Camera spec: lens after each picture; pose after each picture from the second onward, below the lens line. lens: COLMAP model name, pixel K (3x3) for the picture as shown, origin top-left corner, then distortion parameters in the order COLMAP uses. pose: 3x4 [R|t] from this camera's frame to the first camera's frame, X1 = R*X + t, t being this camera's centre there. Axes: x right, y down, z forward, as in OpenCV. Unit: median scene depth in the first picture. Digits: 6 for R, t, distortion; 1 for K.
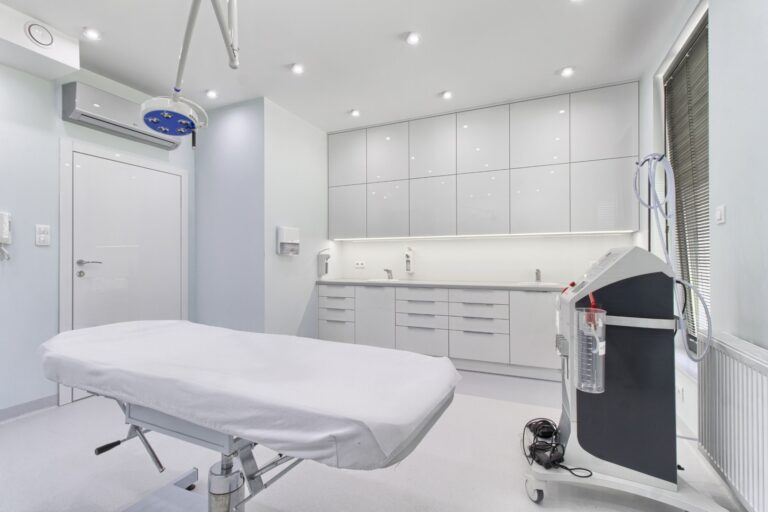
lens RADIAL K [[356.4, 0, 384.0], [0, 356.4, 256.0], [0, 0, 1]] dist [-0.002657, -0.000208]
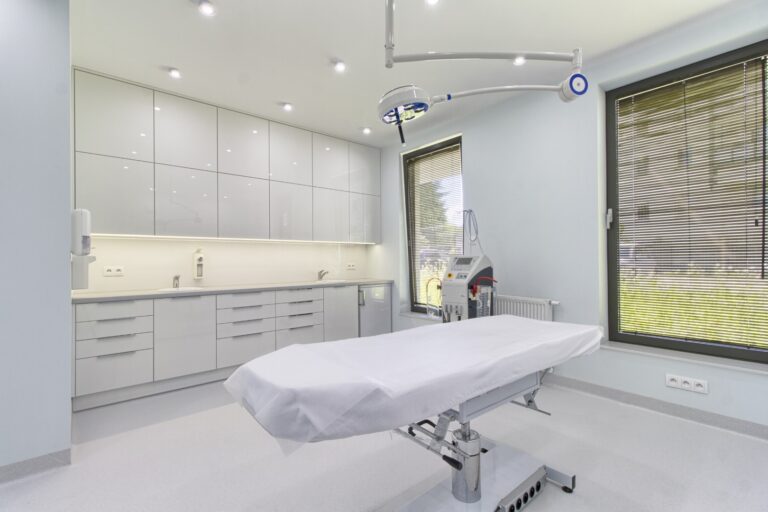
lens RADIAL K [[353.0, 0, 384.0], [0, 353.0, 256.0], [0, 0, 1]] dist [0.029777, 0.000081]
pose [[0.430431, 0.011630, 0.902548, -0.550856], [0.000930, 0.999911, -0.013329, 0.004181], [-0.902623, 0.006577, 0.430382, 0.245814]]
